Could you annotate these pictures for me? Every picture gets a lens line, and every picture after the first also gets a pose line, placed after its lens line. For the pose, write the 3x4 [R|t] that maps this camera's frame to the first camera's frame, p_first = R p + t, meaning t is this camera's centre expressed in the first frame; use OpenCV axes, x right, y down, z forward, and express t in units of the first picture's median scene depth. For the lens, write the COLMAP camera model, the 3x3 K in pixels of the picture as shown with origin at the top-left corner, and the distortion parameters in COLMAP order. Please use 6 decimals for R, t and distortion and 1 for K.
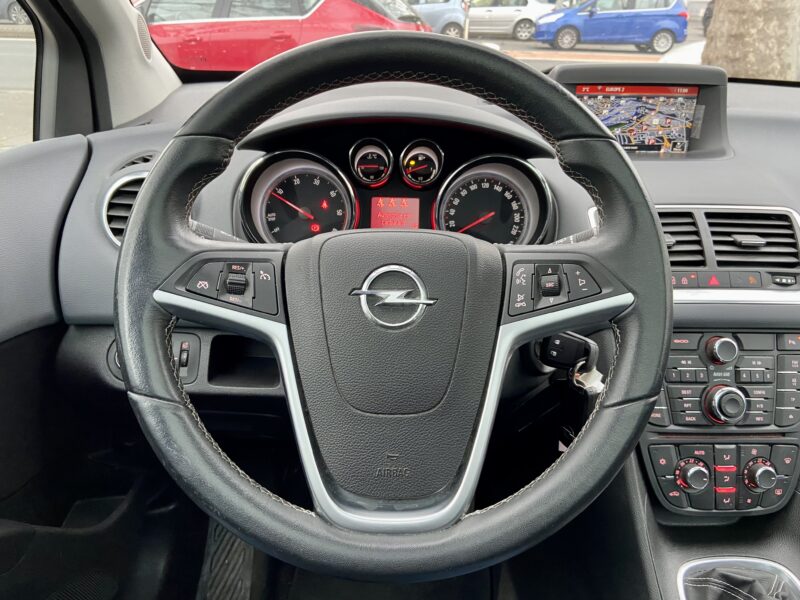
lens RADIAL K [[625.7, 0, 400.6], [0, 625.7, 301.1], [0, 0, 1]] dist [0.148723, -0.204850]
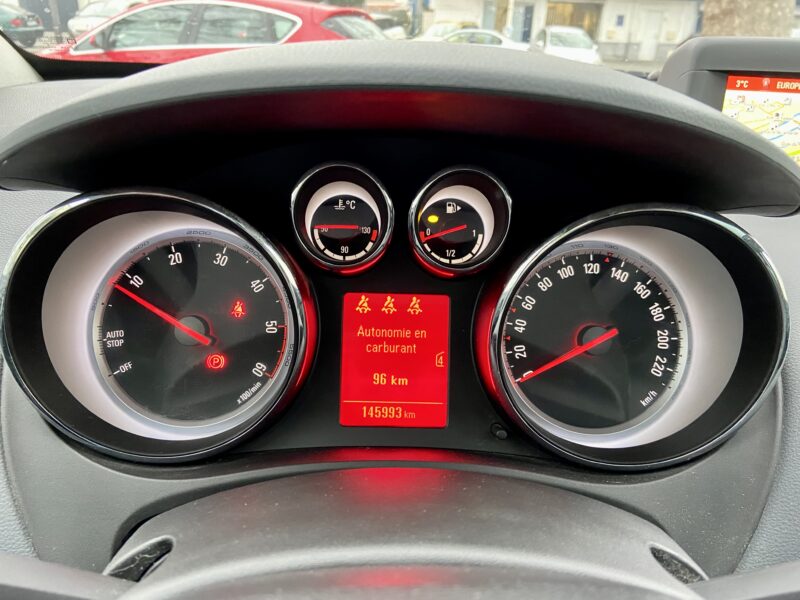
lens RADIAL K [[621.9, 0, 402.9], [0, 621.9, 296.8], [0, 0, 1]] dist [0.107851, -0.122109]
pose [[0.999020, 0.001586, 0.044243, -0.023750], [0.000854, 0.998482, -0.055077, -0.139922], [-0.044263, 0.055061, 0.997501, 0.557959]]
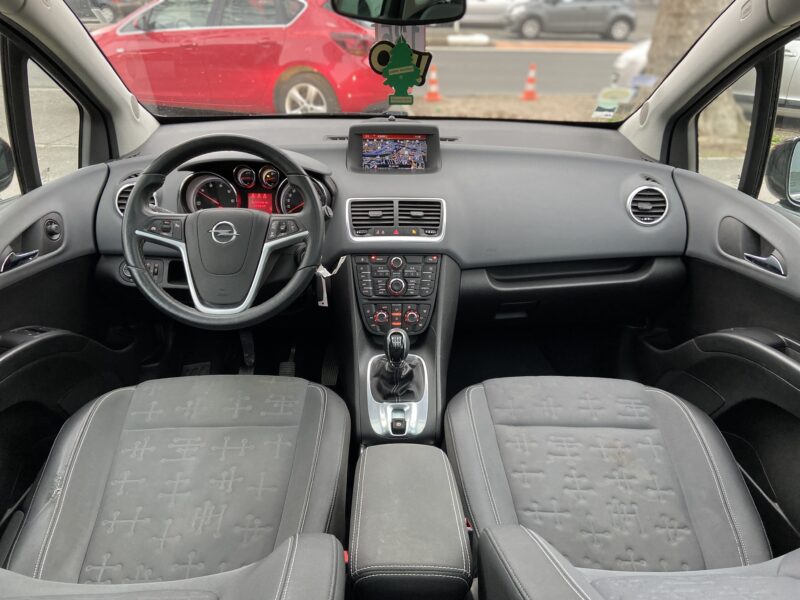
lens RADIAL K [[625.7, 0, 400.6], [0, 625.7, 301.1], [0, 0, 1]] dist [0.148723, -0.204850]
pose [[0.999873, -0.007121, -0.014284, 0.476657], [0.007445, 0.999713, 0.022758, 0.140649], [0.014118, -0.022861, 0.999639, -1.048362]]
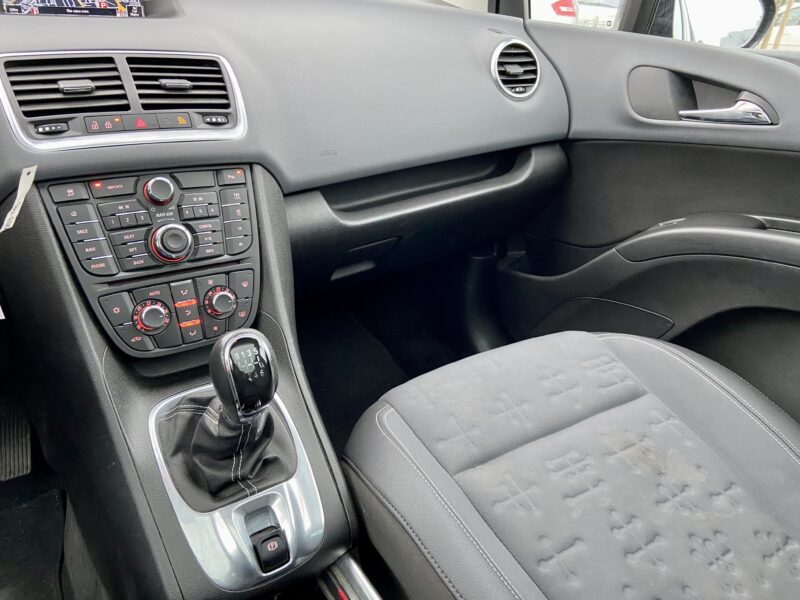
lens RADIAL K [[621.9, 0, 402.9], [0, 621.9, 296.8], [0, 0, 1]] dist [0.107851, -0.122109]
pose [[0.859010, -0.209172, 0.467278, 0.289314], [0.177051, 0.977783, 0.112216, 0.171220], [-0.480369, -0.013663, 0.876960, -0.048491]]
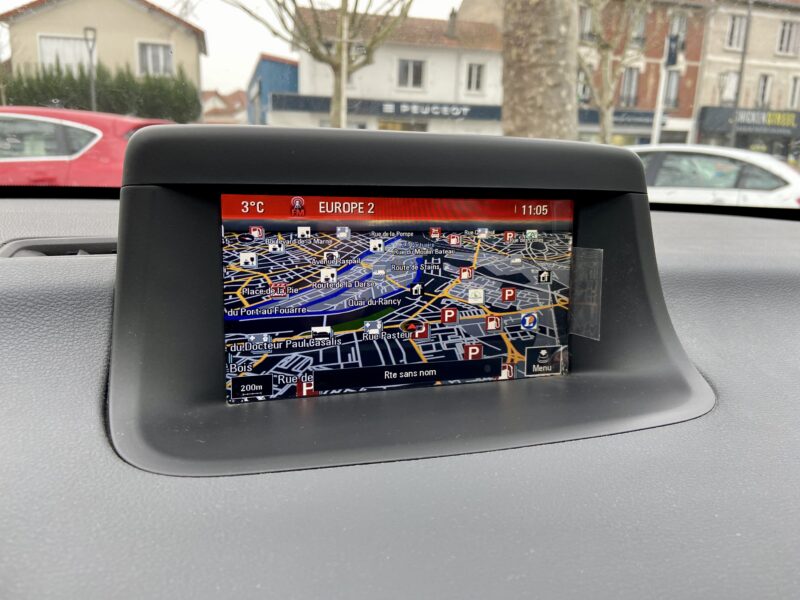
lens RADIAL K [[621.9, 0, 402.9], [0, 621.9, 296.8], [0, 0, 1]] dist [0.107851, -0.122109]
pose [[0.961703, -0.050999, 0.269306, 0.317952], [0.108198, 0.973381, -0.202048, -0.254890], [-0.251833, 0.223448, 0.941621, 0.817291]]
